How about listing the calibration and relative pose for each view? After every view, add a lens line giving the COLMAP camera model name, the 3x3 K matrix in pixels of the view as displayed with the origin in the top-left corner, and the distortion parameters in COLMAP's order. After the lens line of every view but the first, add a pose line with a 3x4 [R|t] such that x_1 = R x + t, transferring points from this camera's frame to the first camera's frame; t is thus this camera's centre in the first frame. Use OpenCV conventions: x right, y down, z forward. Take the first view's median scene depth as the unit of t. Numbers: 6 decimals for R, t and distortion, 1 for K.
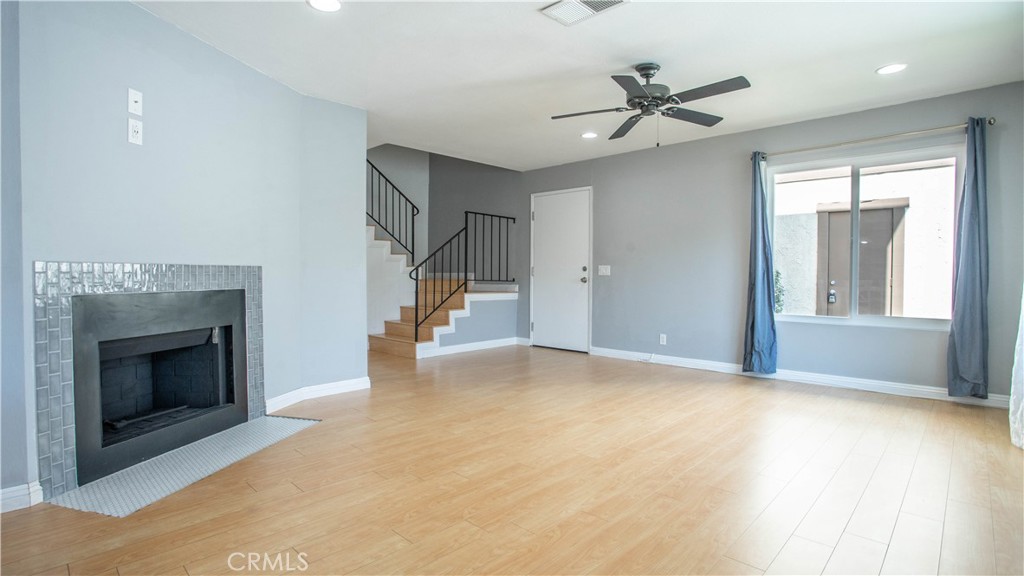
lens RADIAL K [[503.9, 0, 495.8], [0, 503.9, 286.9], [0, 0, 1]] dist [-0.077517, 0.028178]
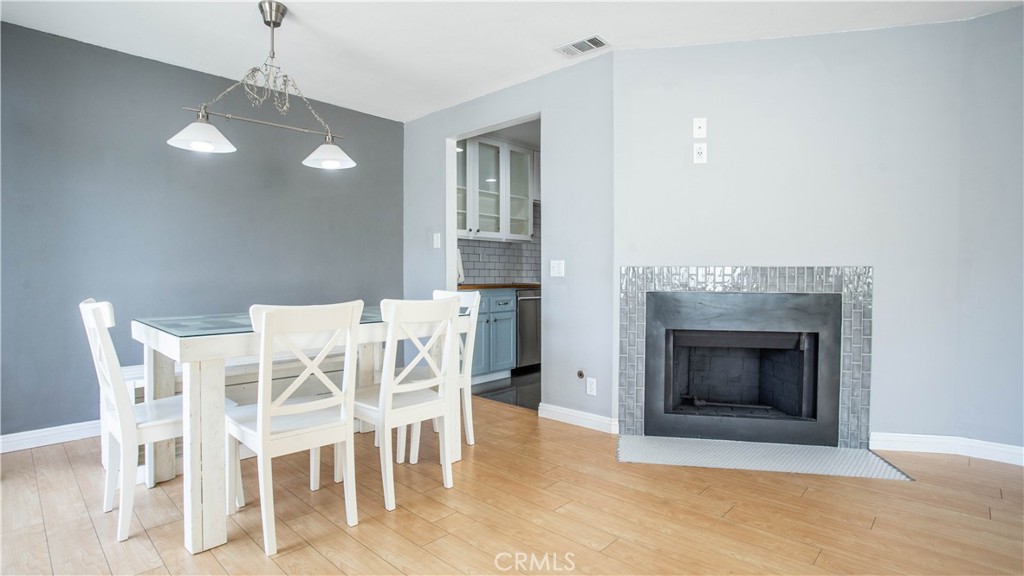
lens RADIAL K [[503.9, 0, 495.8], [0, 503.9, 286.9], [0, 0, 1]] dist [-0.077517, 0.028178]
pose [[-0.002973, 0.021685, -0.999760, 0.452201], [-0.027755, 0.999378, 0.021760, -0.012347], [0.999610, 0.027813, -0.002370, 0.523280]]
